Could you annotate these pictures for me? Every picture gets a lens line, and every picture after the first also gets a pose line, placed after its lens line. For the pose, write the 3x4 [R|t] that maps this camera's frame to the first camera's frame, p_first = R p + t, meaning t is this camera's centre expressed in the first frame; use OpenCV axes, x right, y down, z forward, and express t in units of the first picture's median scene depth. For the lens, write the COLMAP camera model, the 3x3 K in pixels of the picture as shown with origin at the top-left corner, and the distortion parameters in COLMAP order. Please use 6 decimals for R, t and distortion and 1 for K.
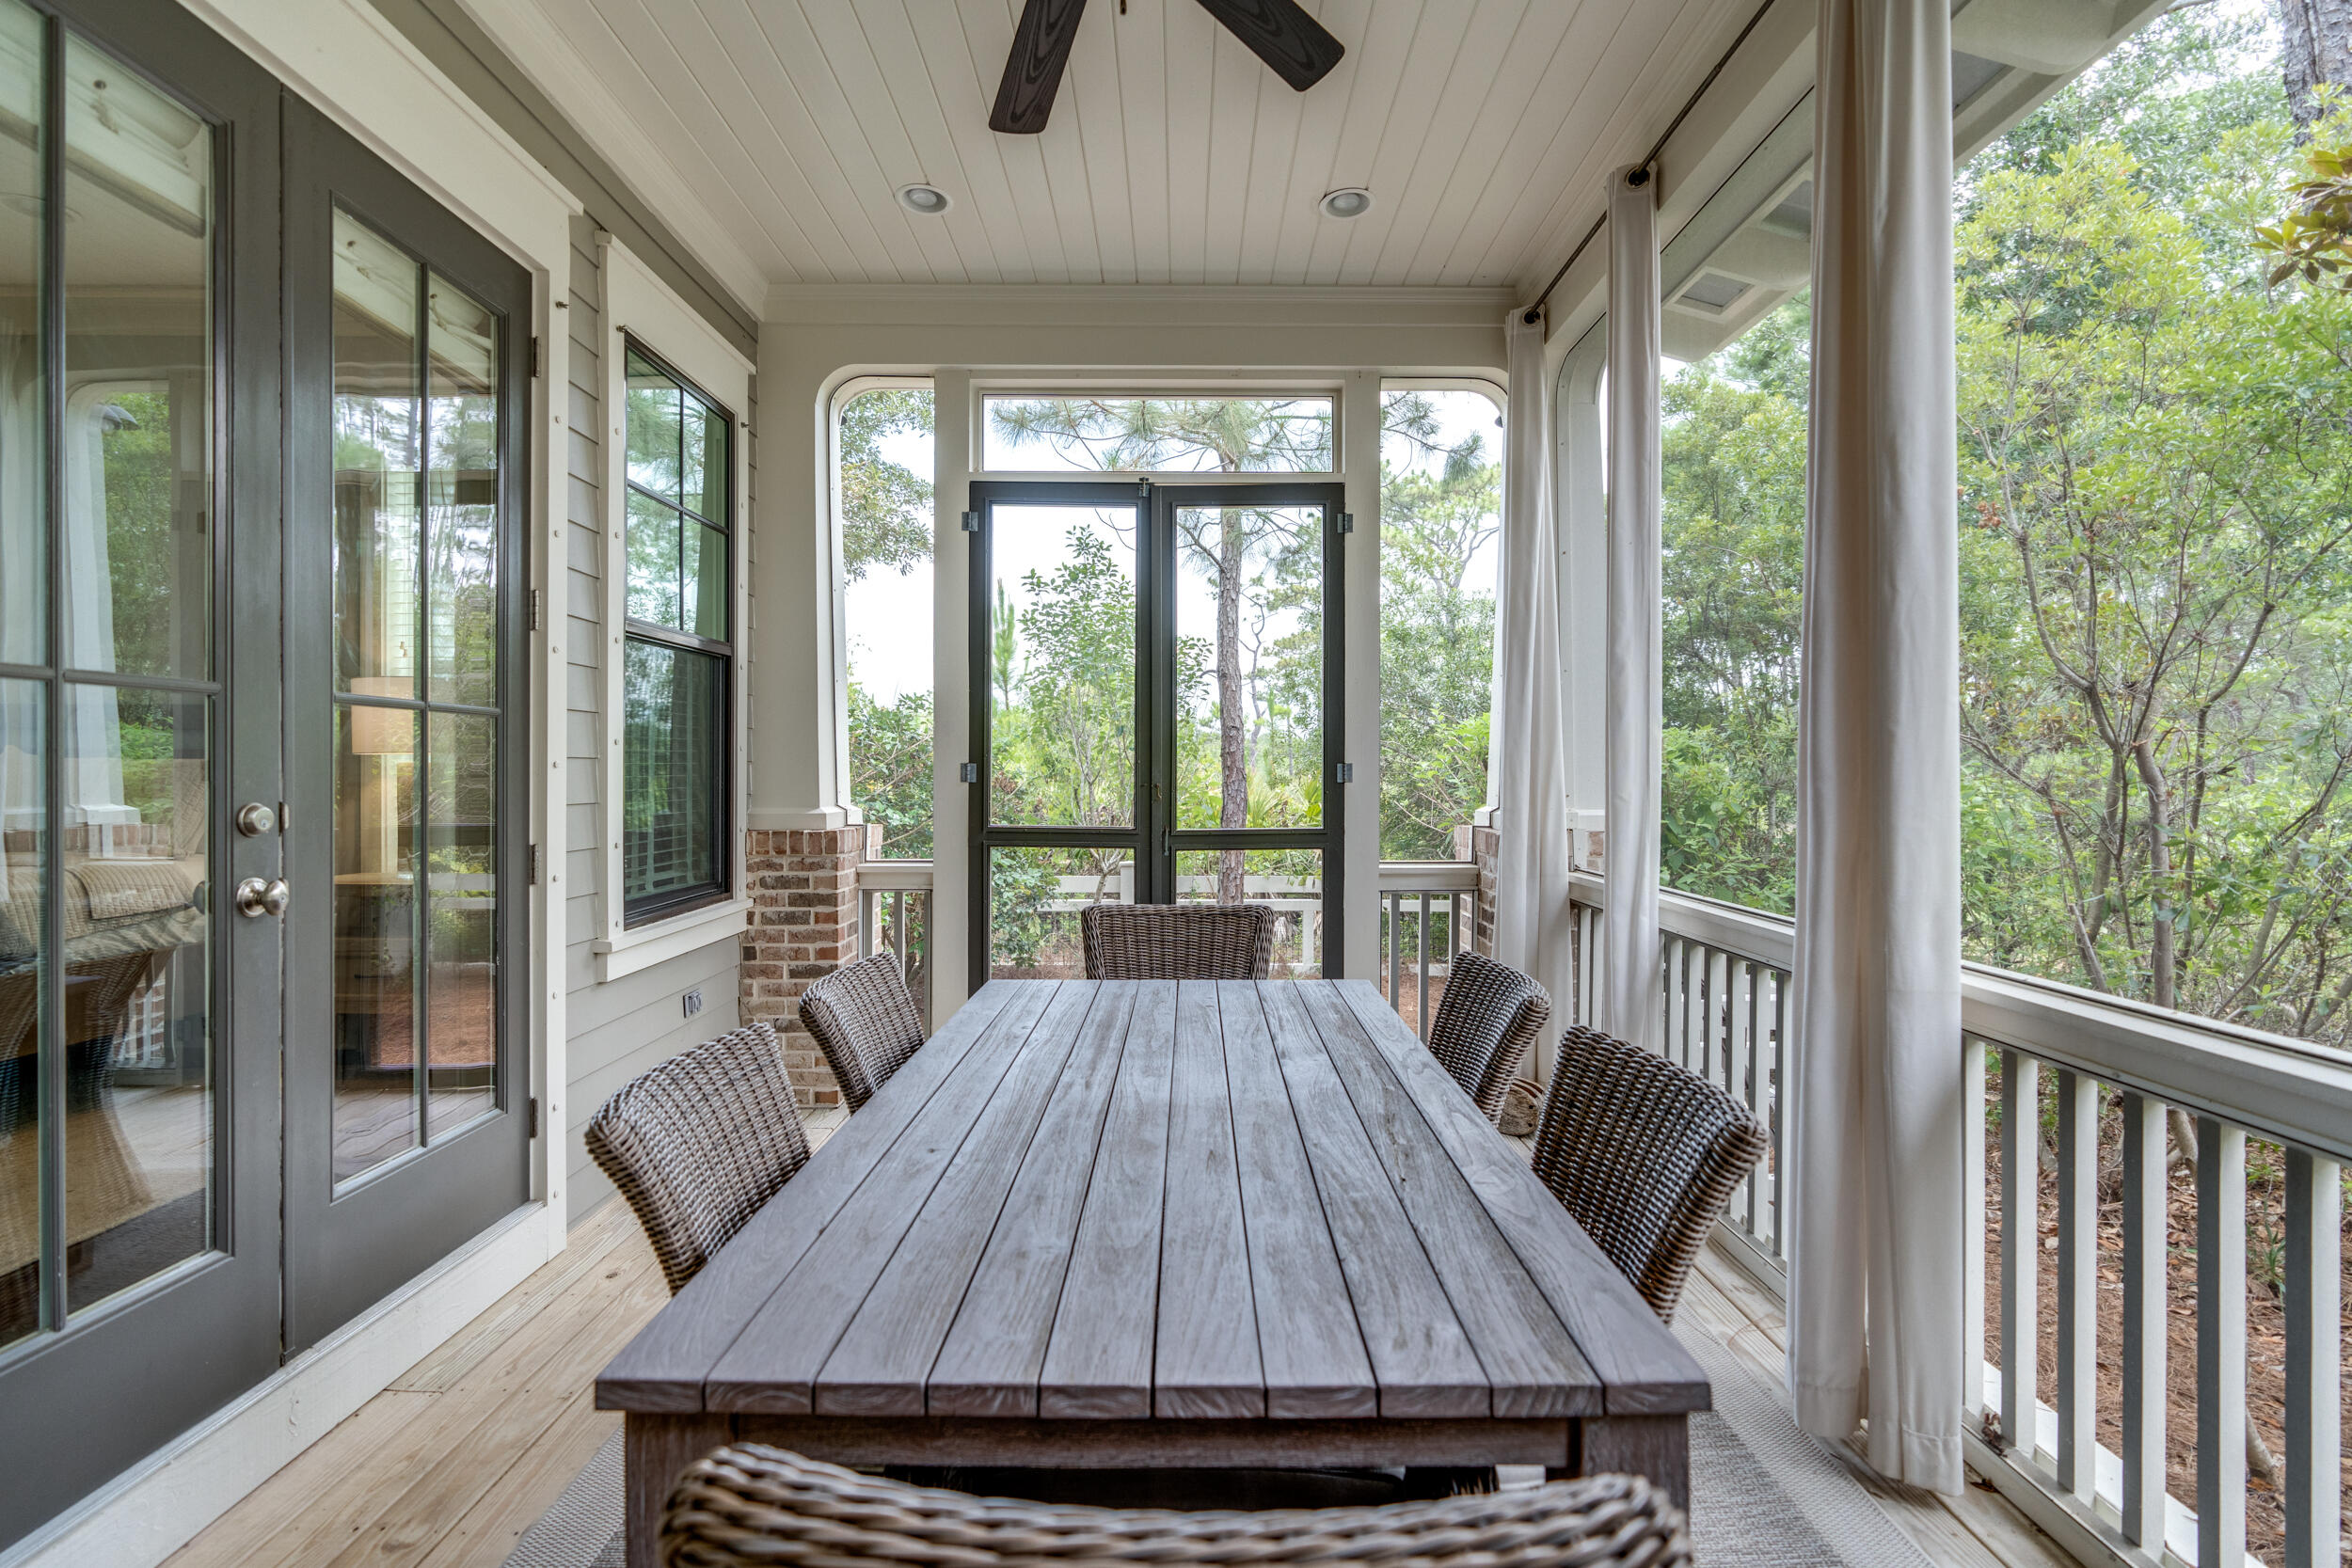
lens RADIAL K [[1053.6, 0, 1186.5], [0, 1053.6, 775.6], [0, 0, 1]] dist [-0.002539, 0.001087]
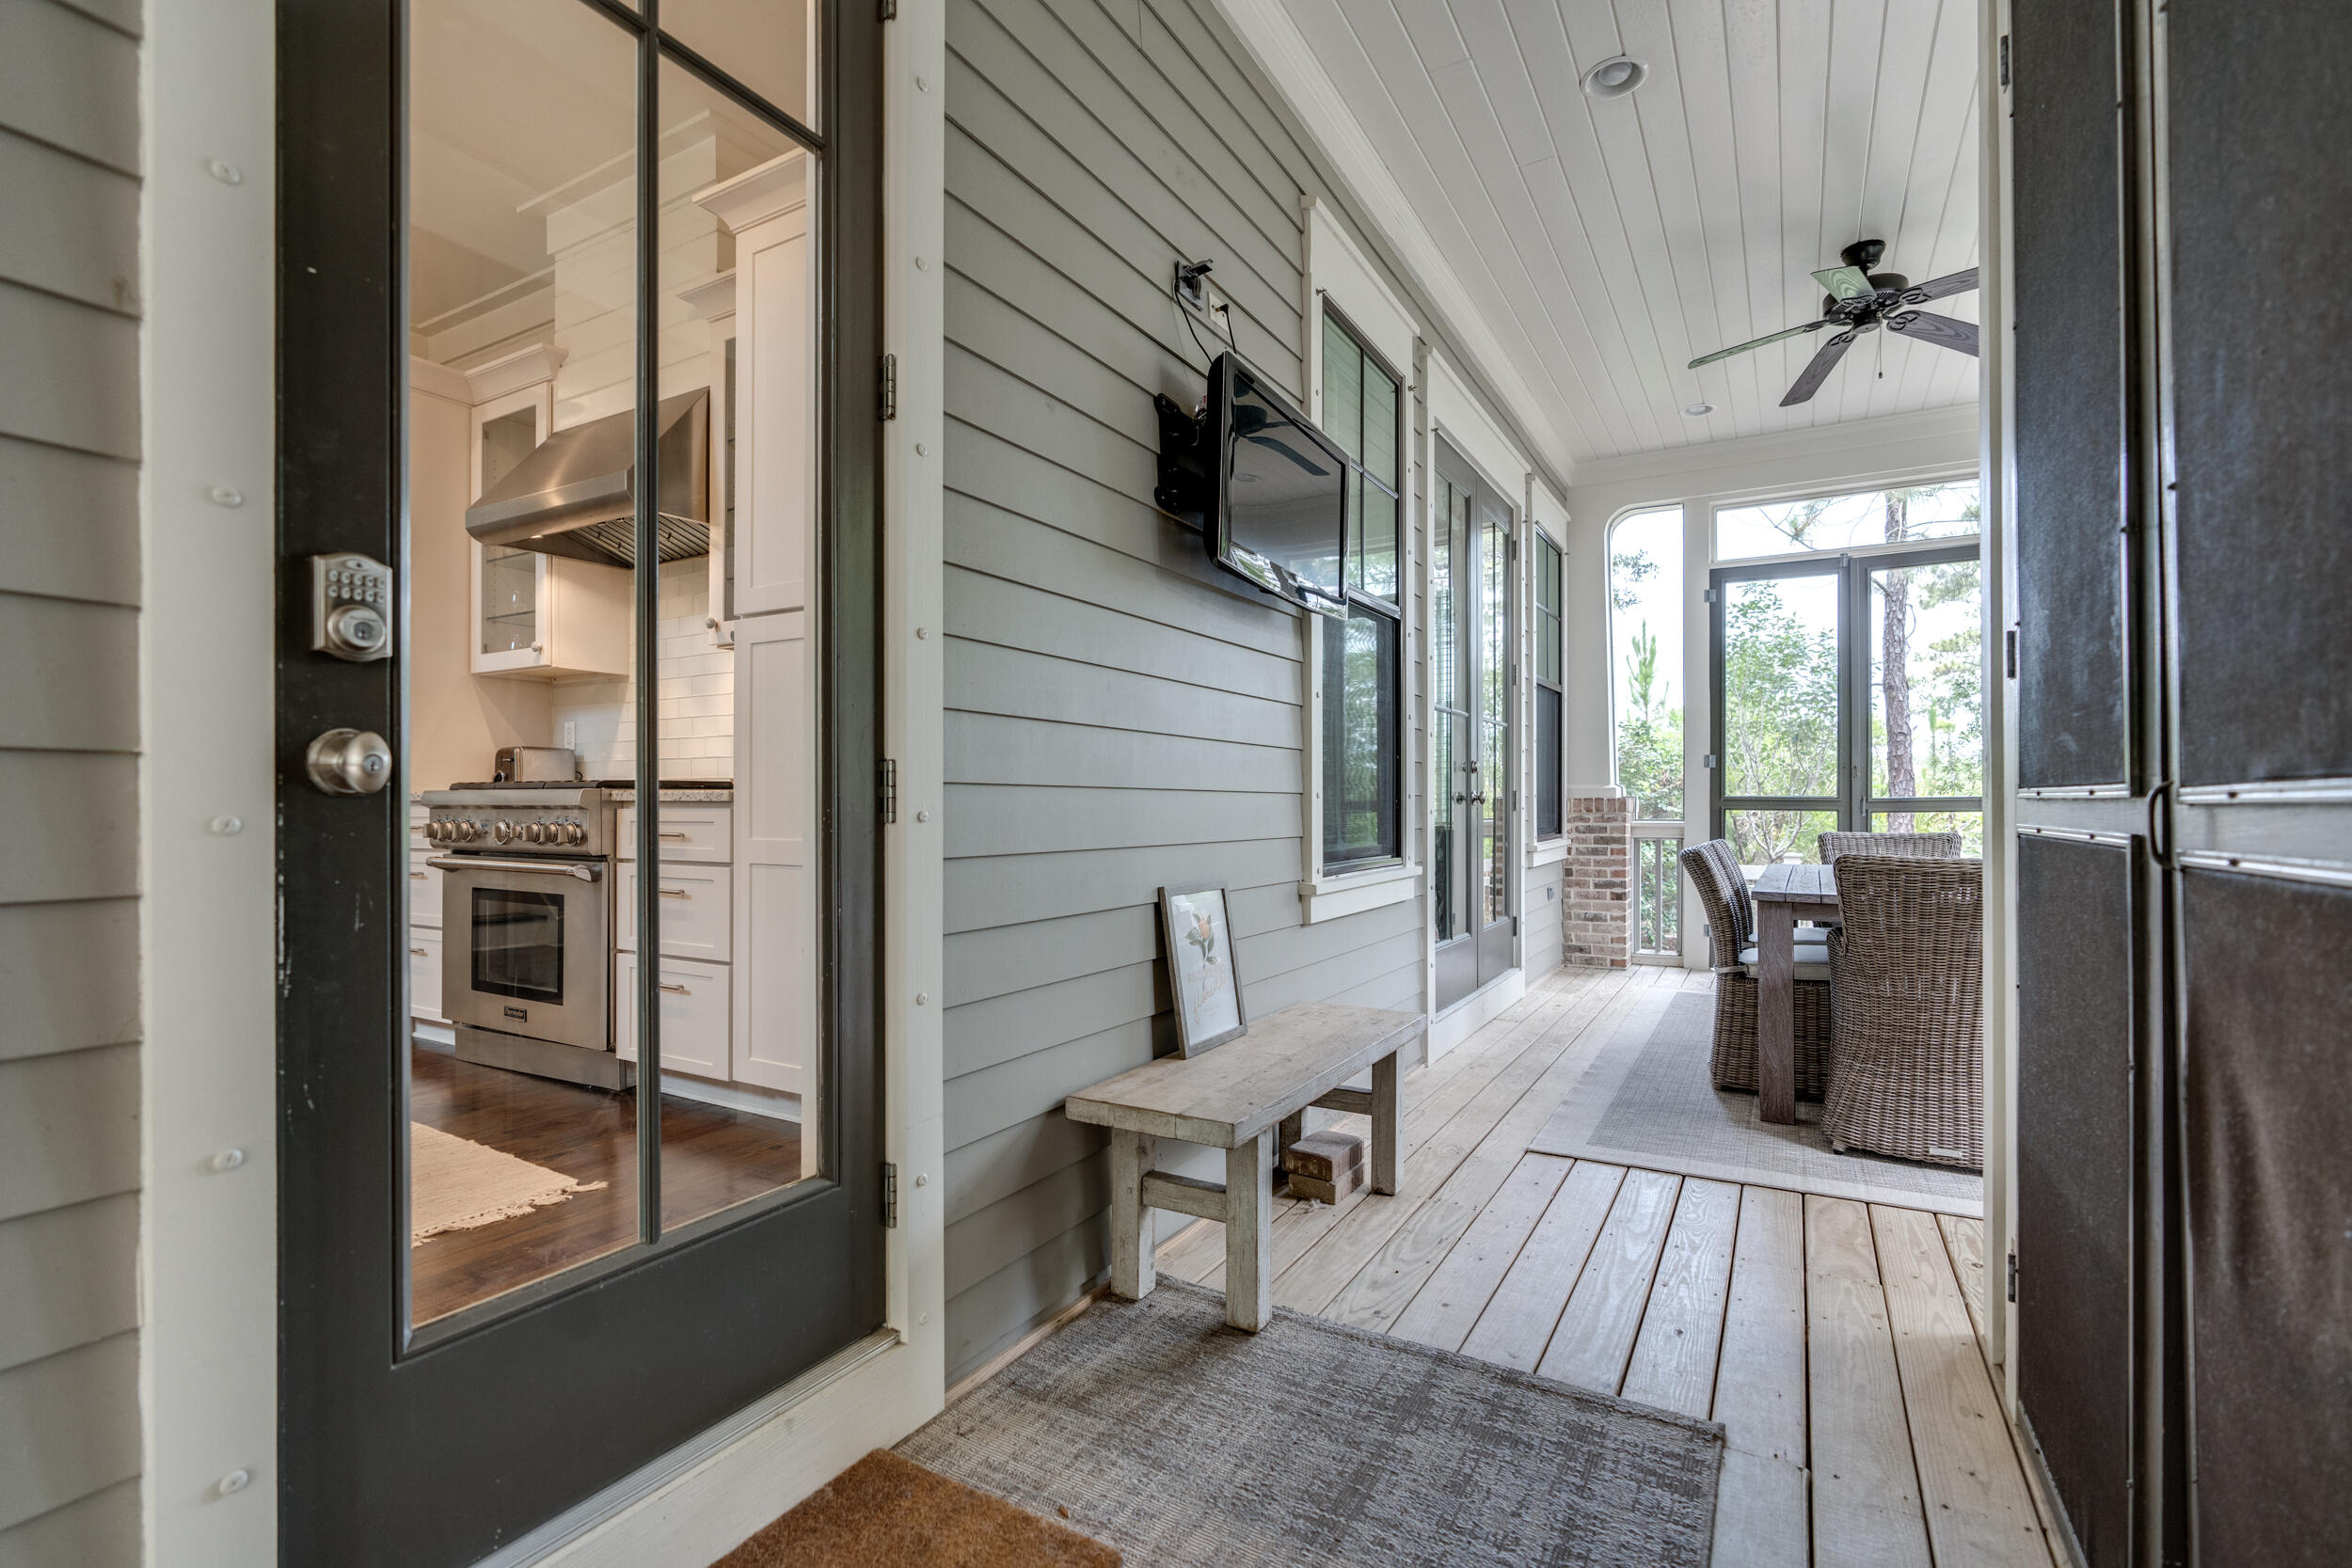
lens RADIAL K [[1050.1, 0, 1202.3], [0, 1050.1, 800.2], [0, 0, 1]] dist [-0.002557, 0.000004]
pose [[0.866955, -0.003401, -0.498374, -0.092462], [0.001222, 0.999988, -0.004699, 0.062717], [0.498384, 0.003465, 0.866949, -0.712600]]
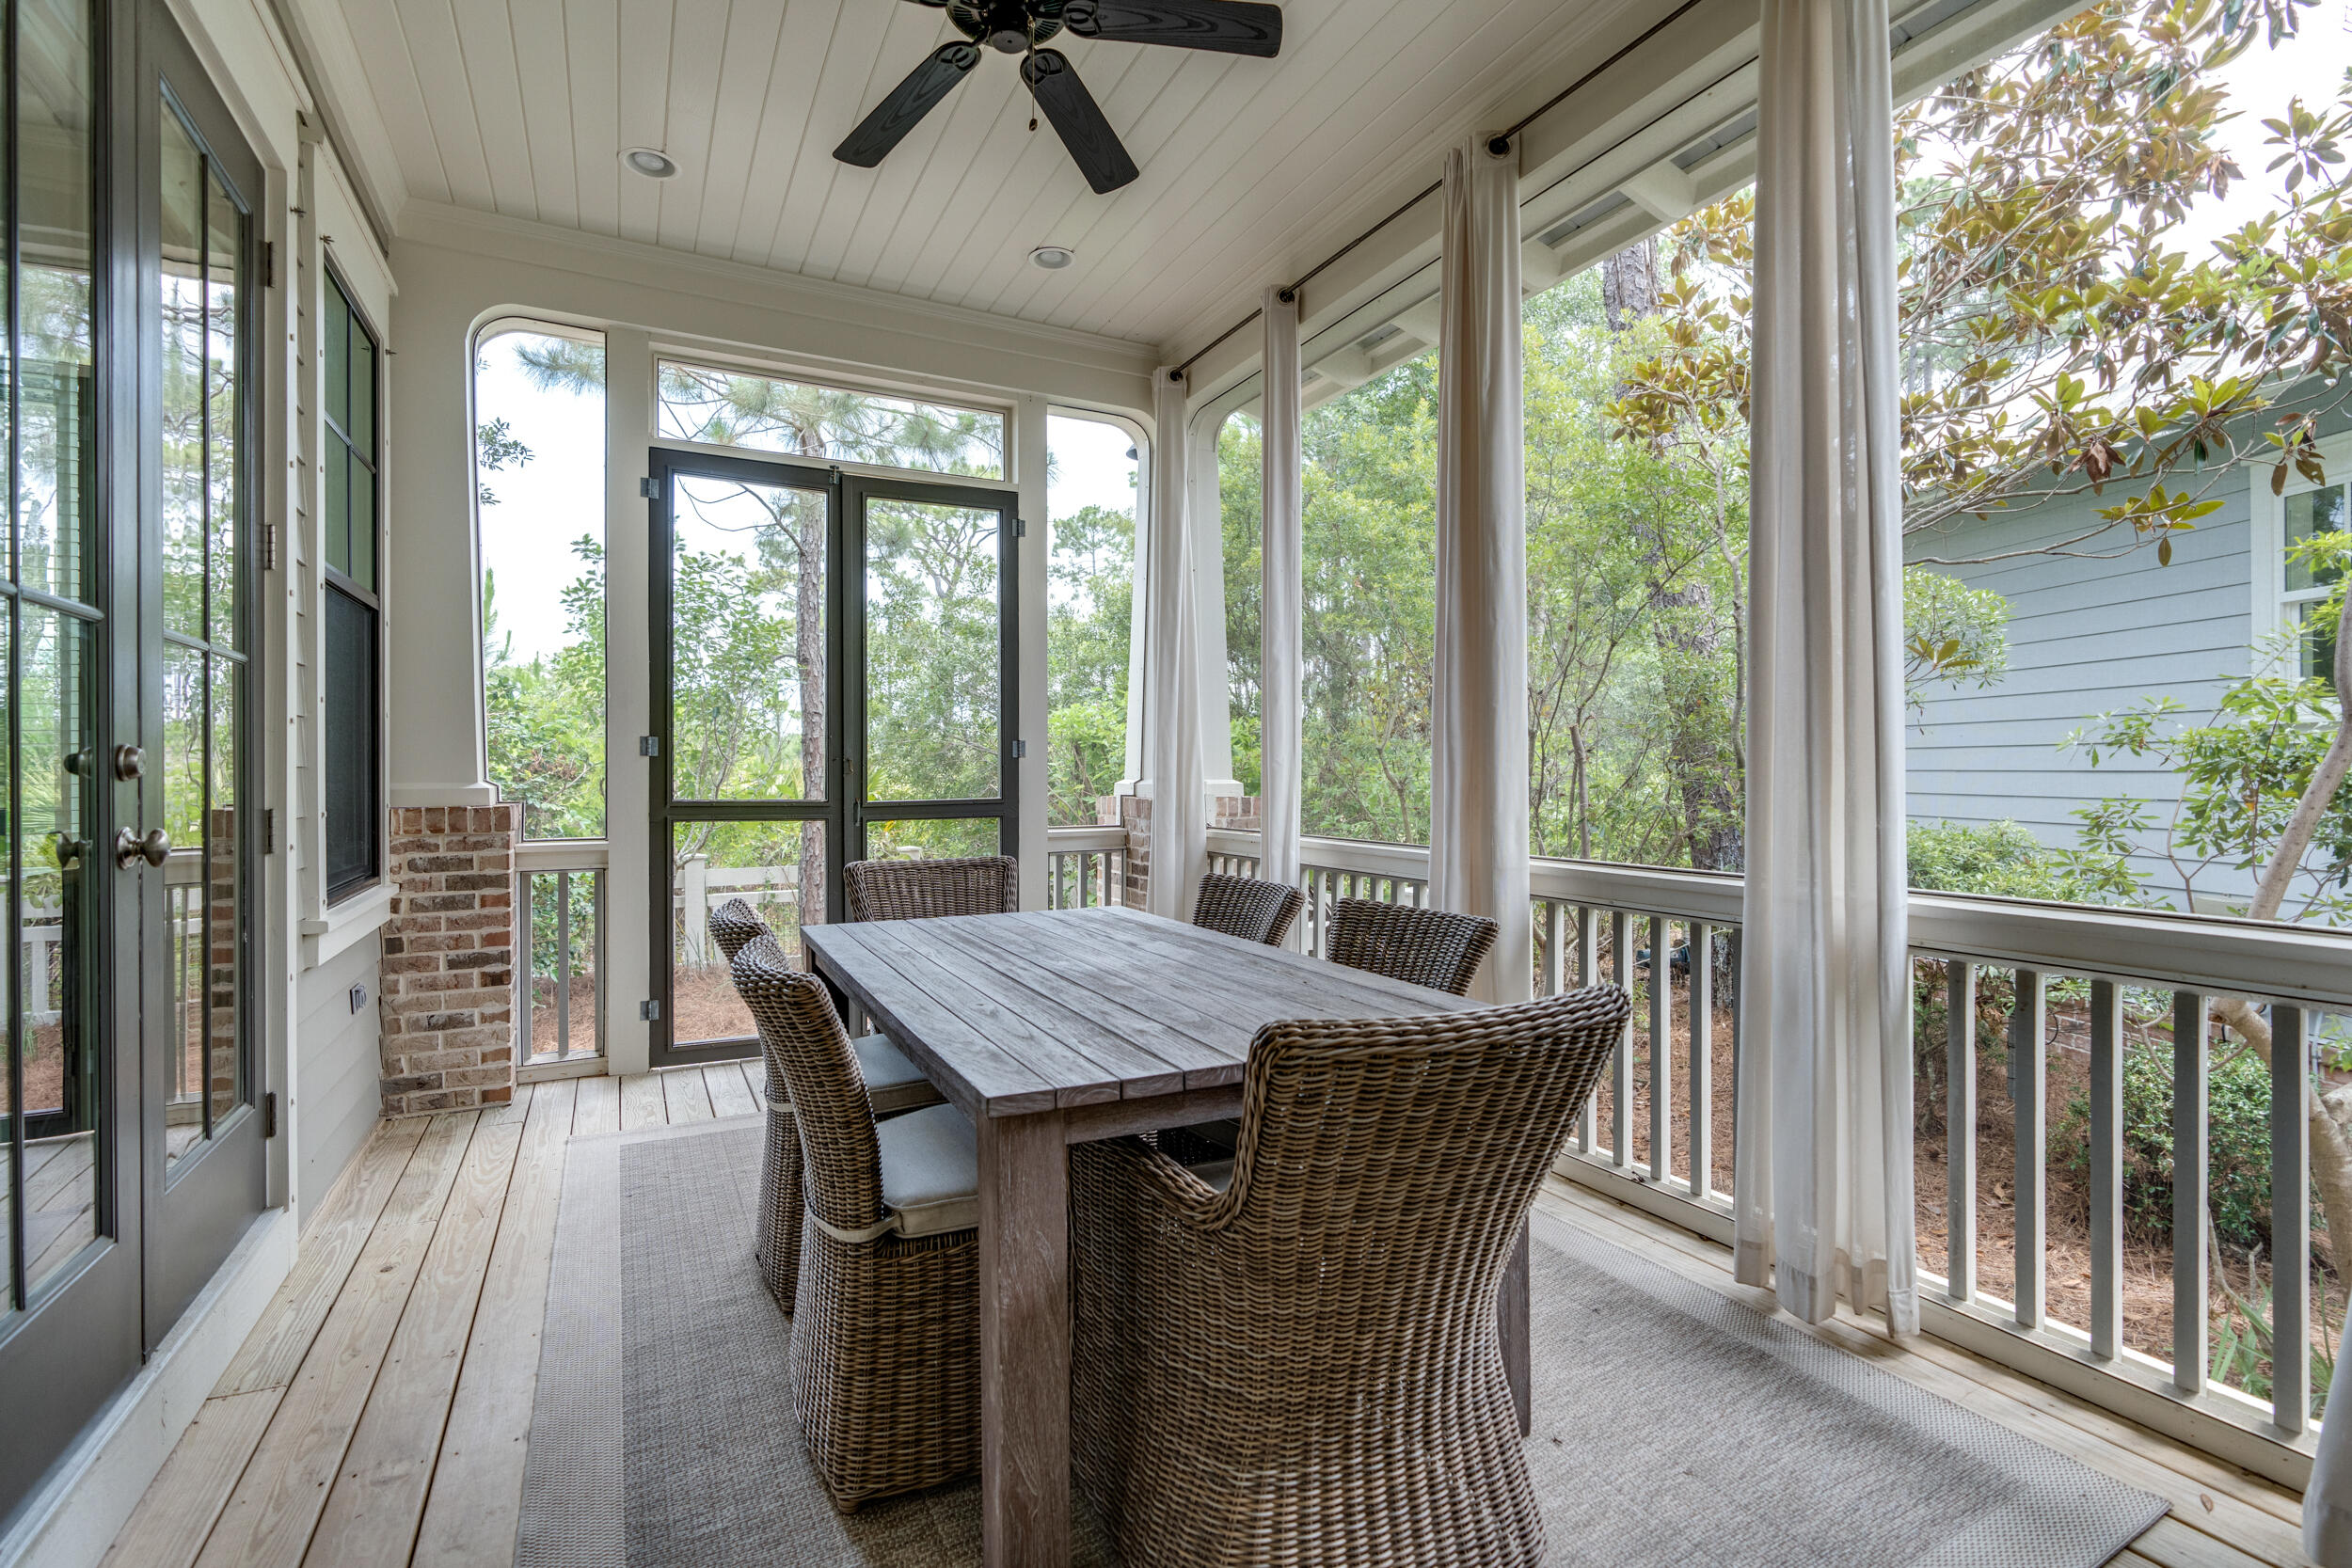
lens RADIAL K [[1075.6, 0, 1183.9], [0, 1075.6, 777.1], [0, 0, 1]] dist [-0.012111, 0.006894]
pose [[0.889350, -0.004395, 0.457205, -0.233852], [0.003464, 0.999990, 0.002874, 0.025885], [-0.457213, -0.000972, 0.889357, -0.111810]]
